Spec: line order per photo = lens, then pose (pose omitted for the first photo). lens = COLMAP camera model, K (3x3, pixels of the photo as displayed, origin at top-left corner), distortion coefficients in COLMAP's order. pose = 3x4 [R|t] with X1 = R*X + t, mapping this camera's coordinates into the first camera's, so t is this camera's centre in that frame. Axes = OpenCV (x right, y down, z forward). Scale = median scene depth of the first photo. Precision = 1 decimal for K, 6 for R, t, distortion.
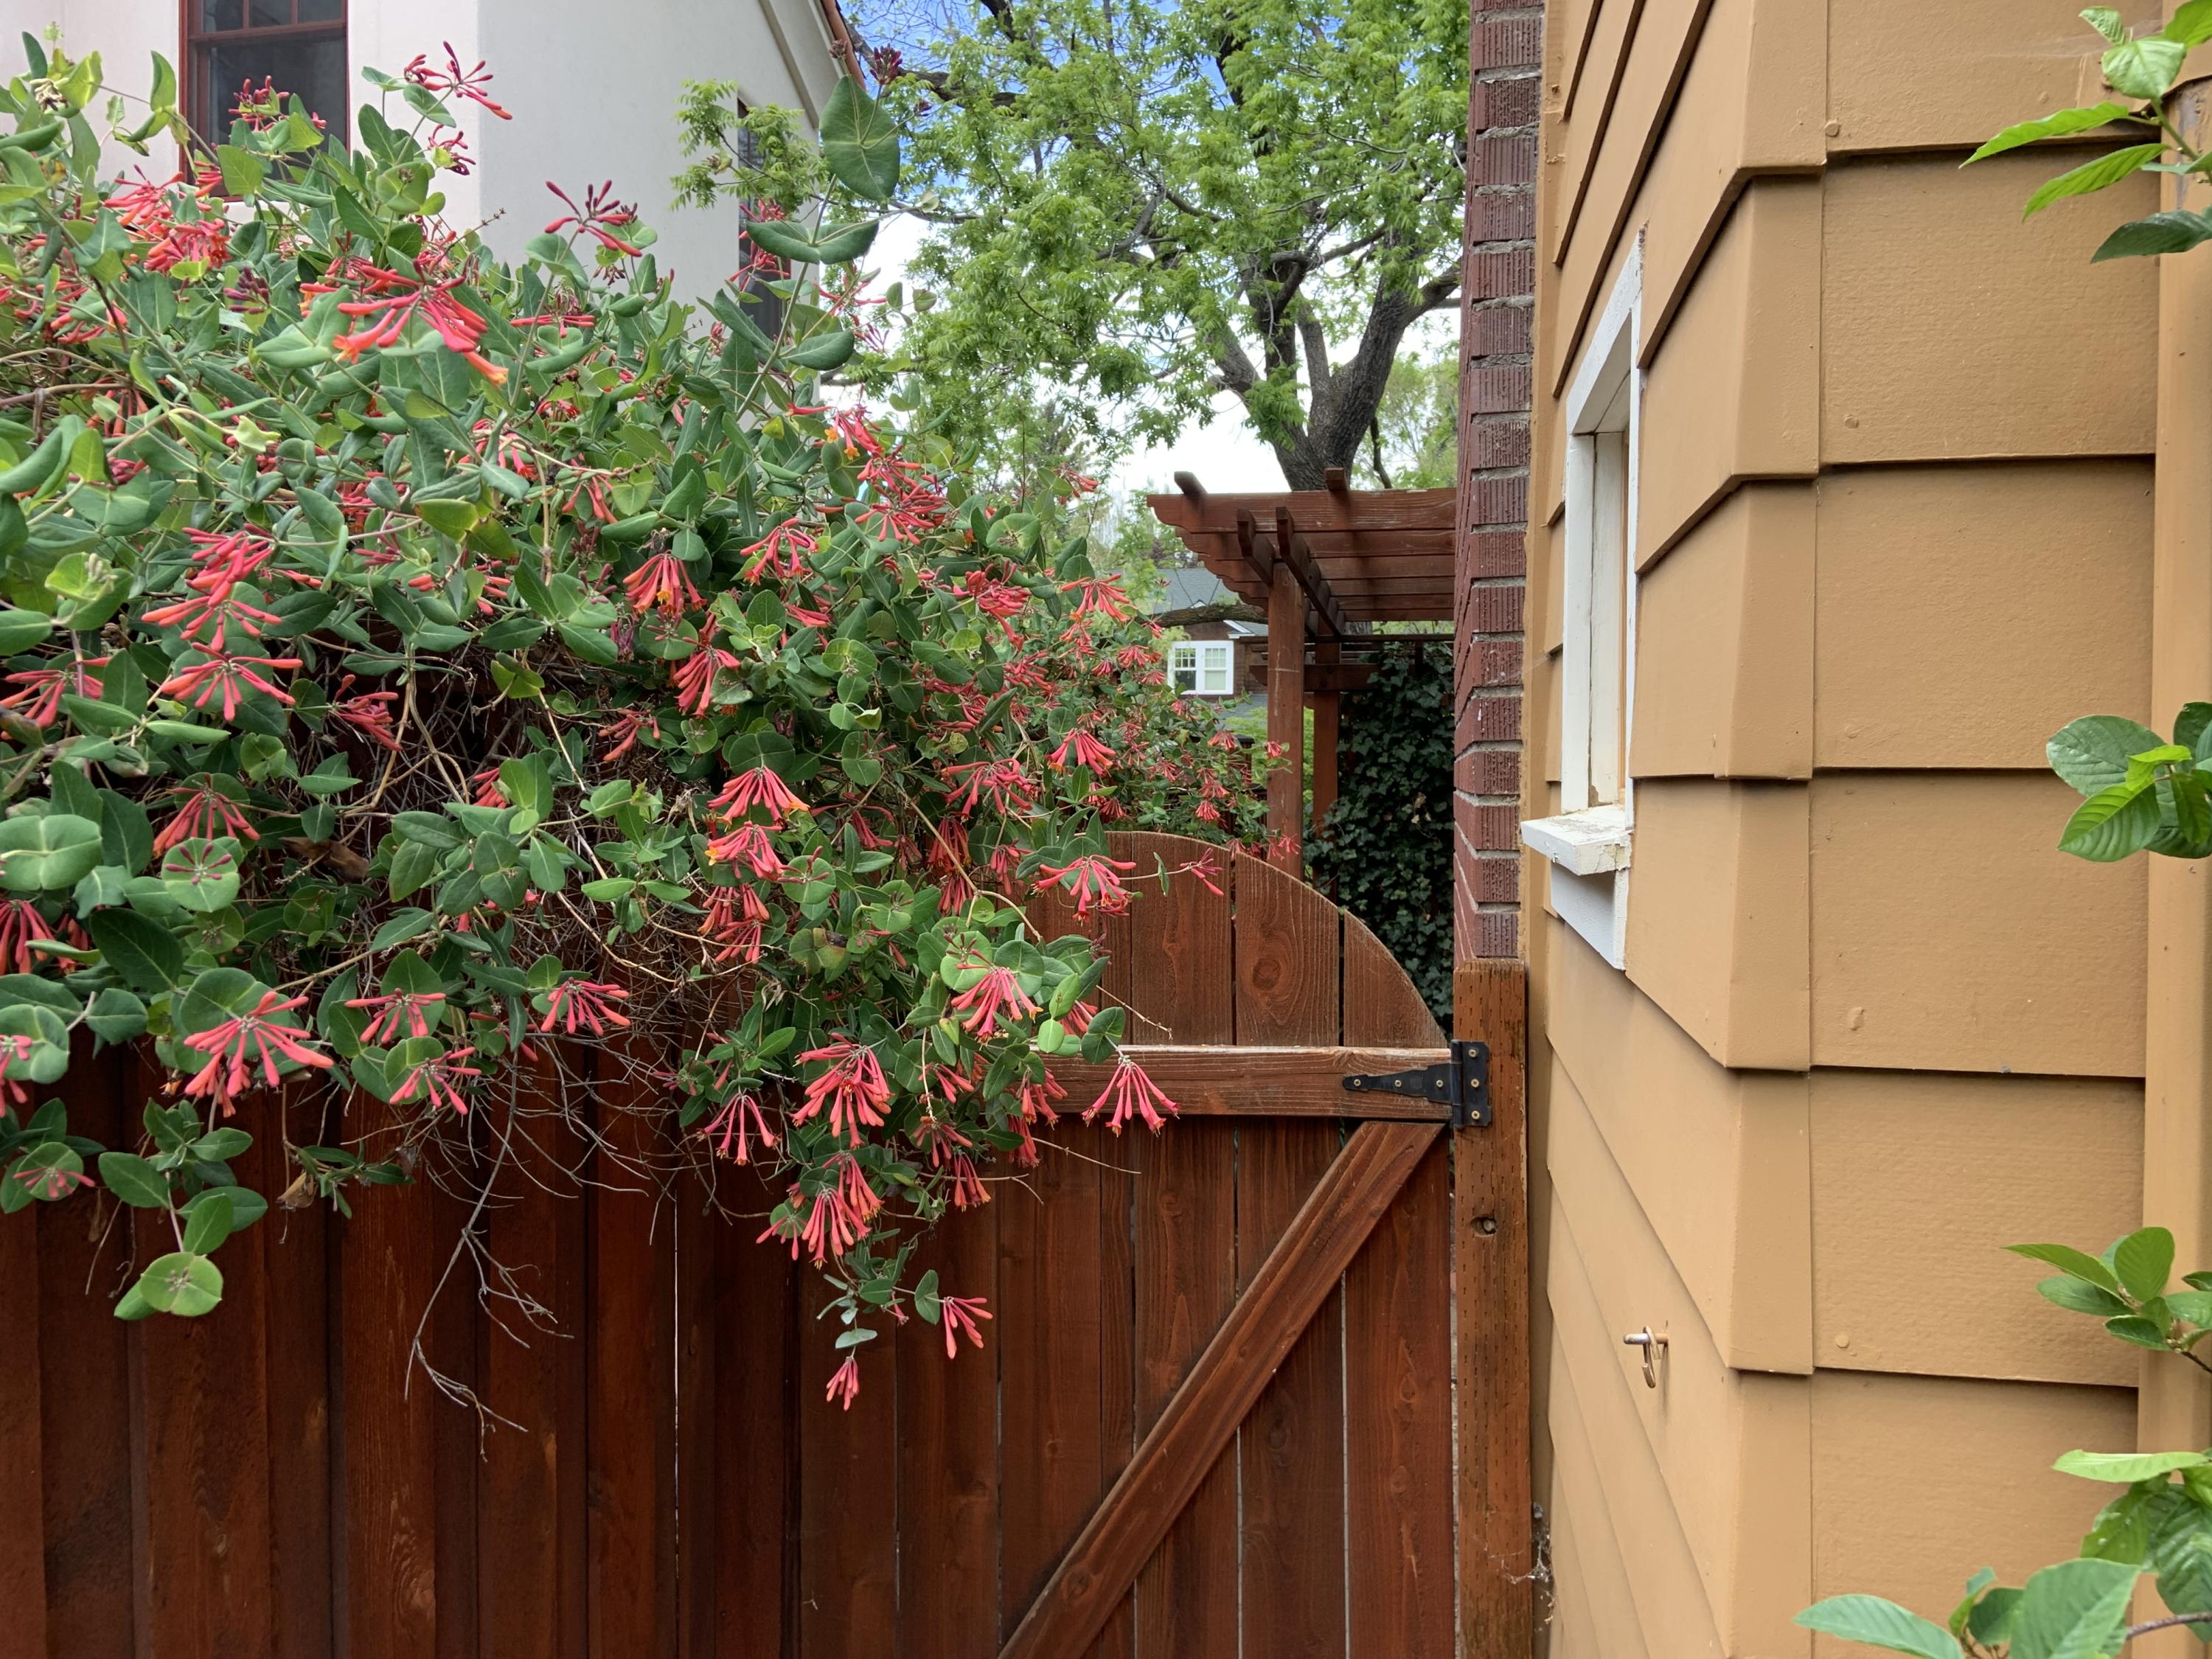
lens RADIAL K [[1666.5, 0, 1102.3], [0, 1666.5, 825.6], [0, 0, 1]] dist [0.110280, -0.129180]
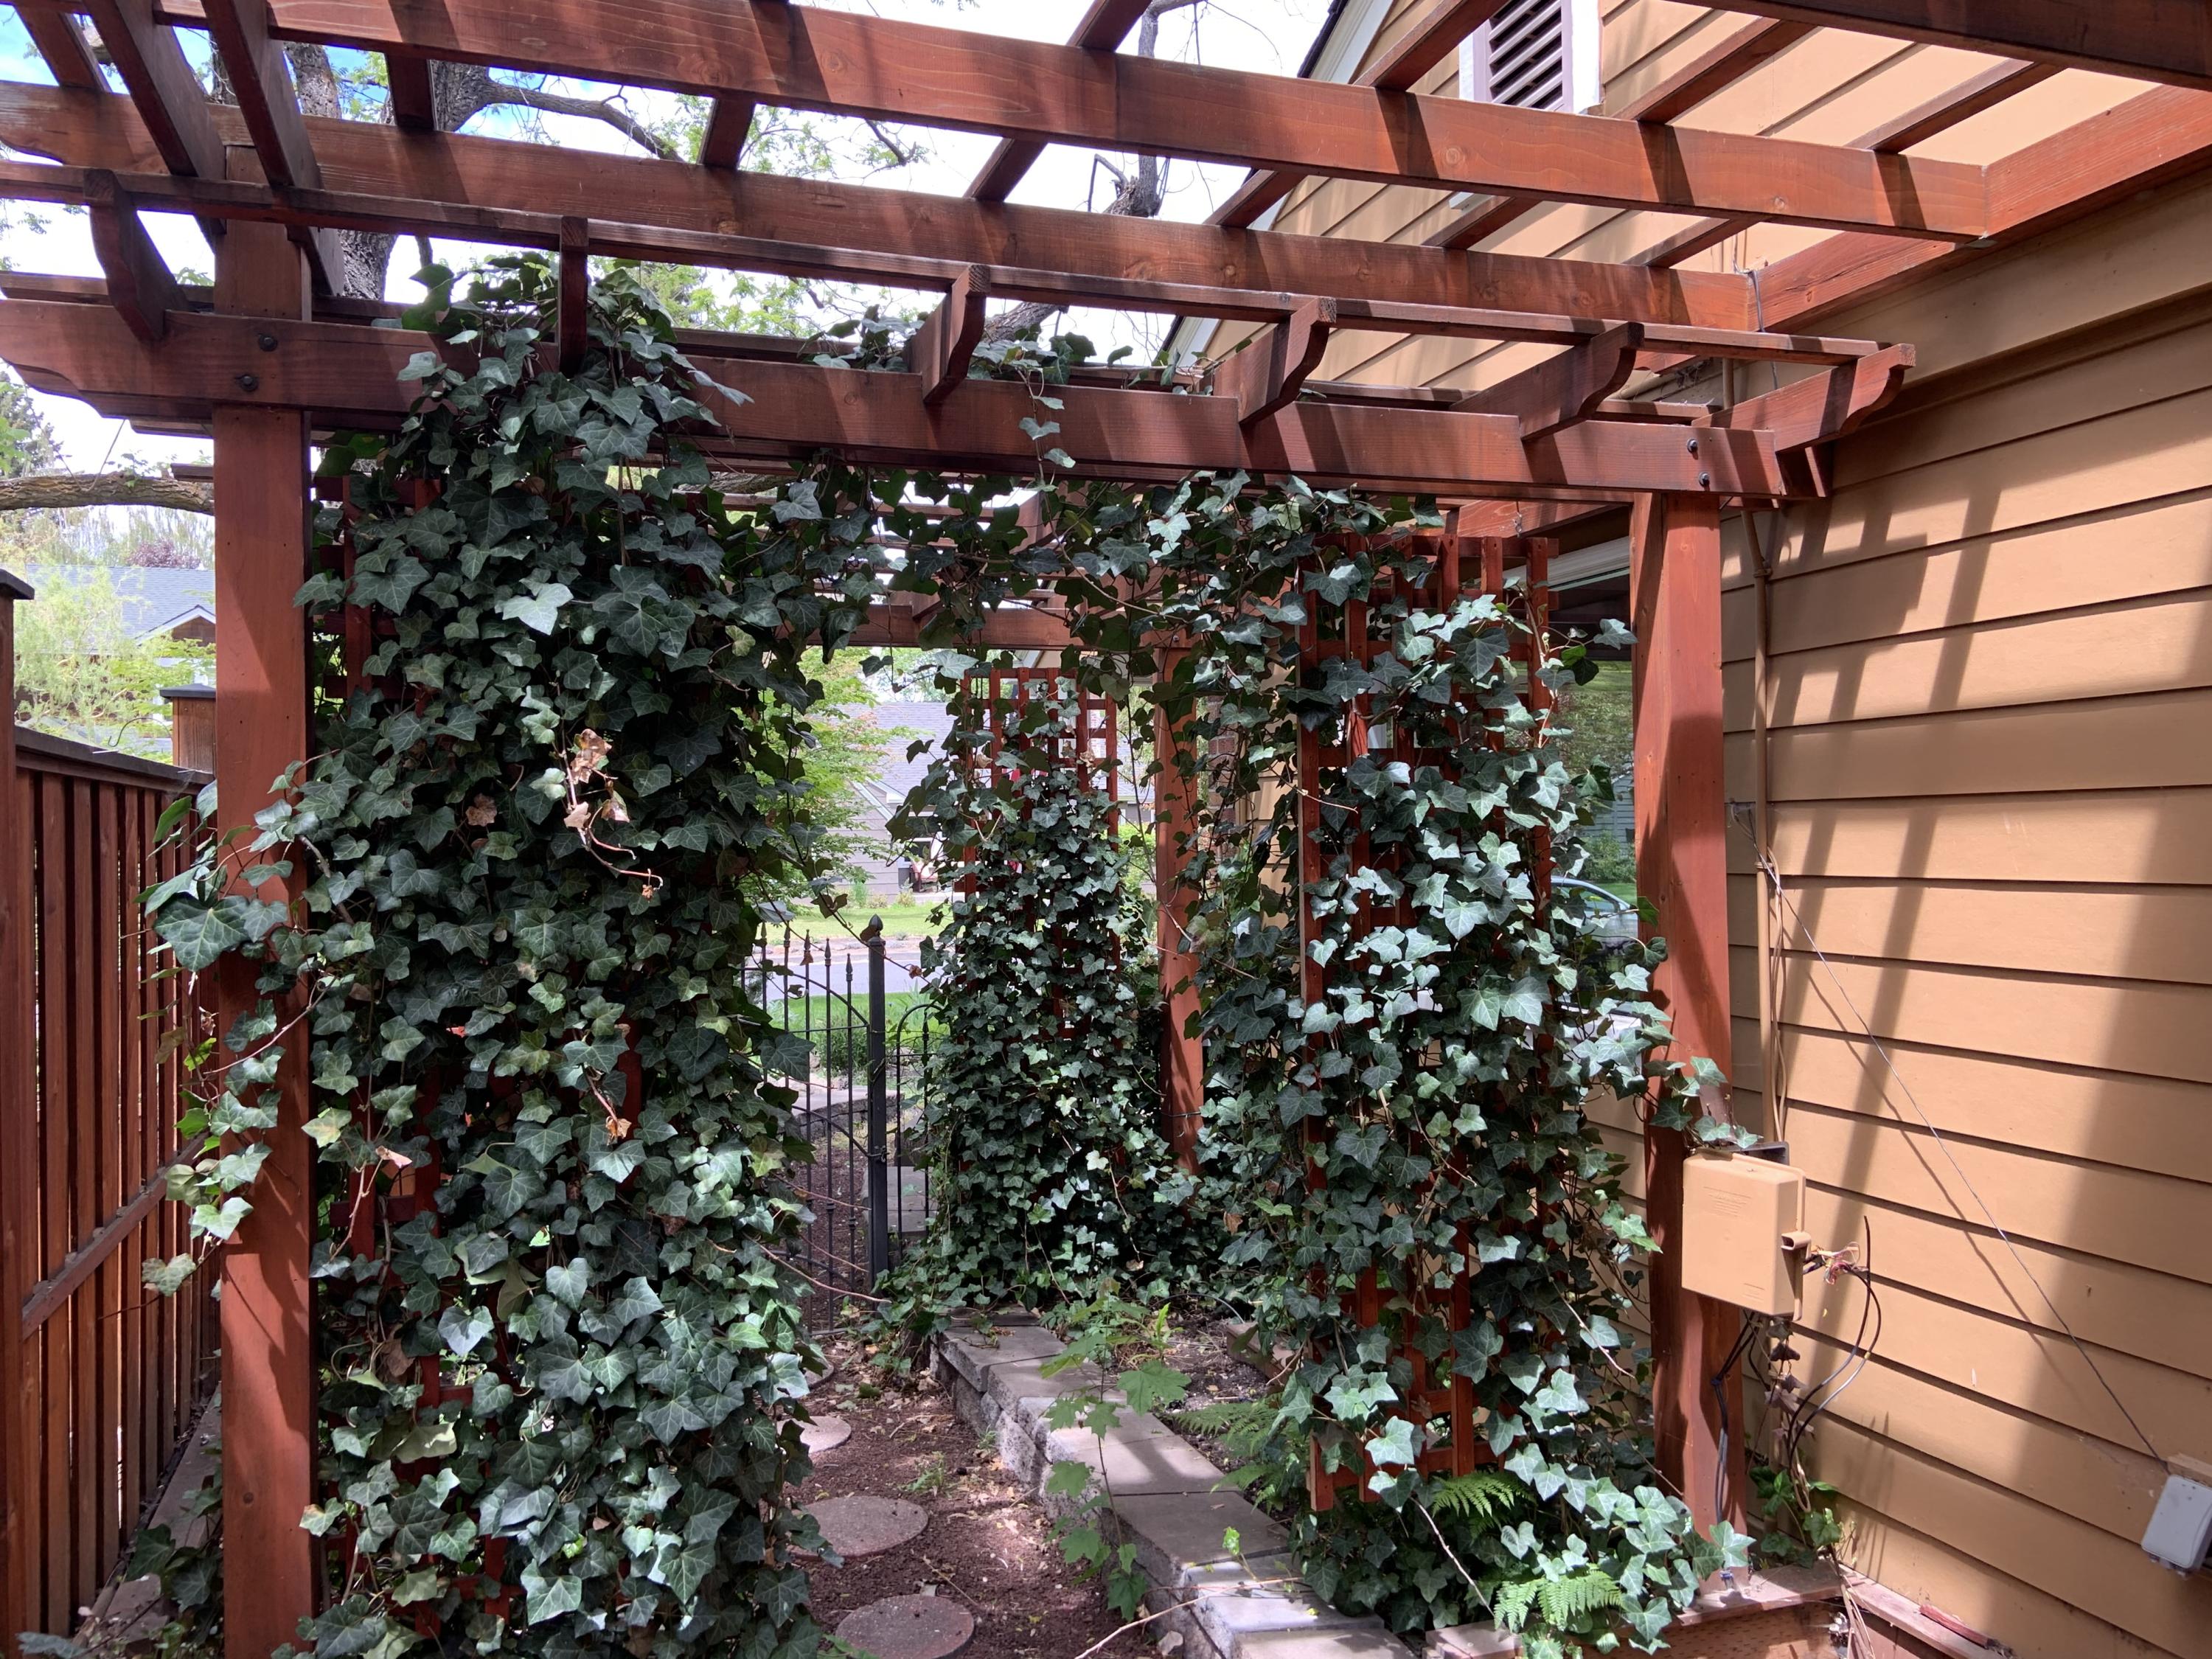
lens RADIAL K [[1666.5, 0, 1098.3], [0, 1666.5, 821.9], [0, 0, 1]] dist [0.110280, -0.129180]
pose [[0.868169, -0.010571, 0.496157, 0.113921], [0.026541, 0.999331, -0.025149, 0.007284], [-0.495559, 0.035002, 0.867869, 0.667018]]
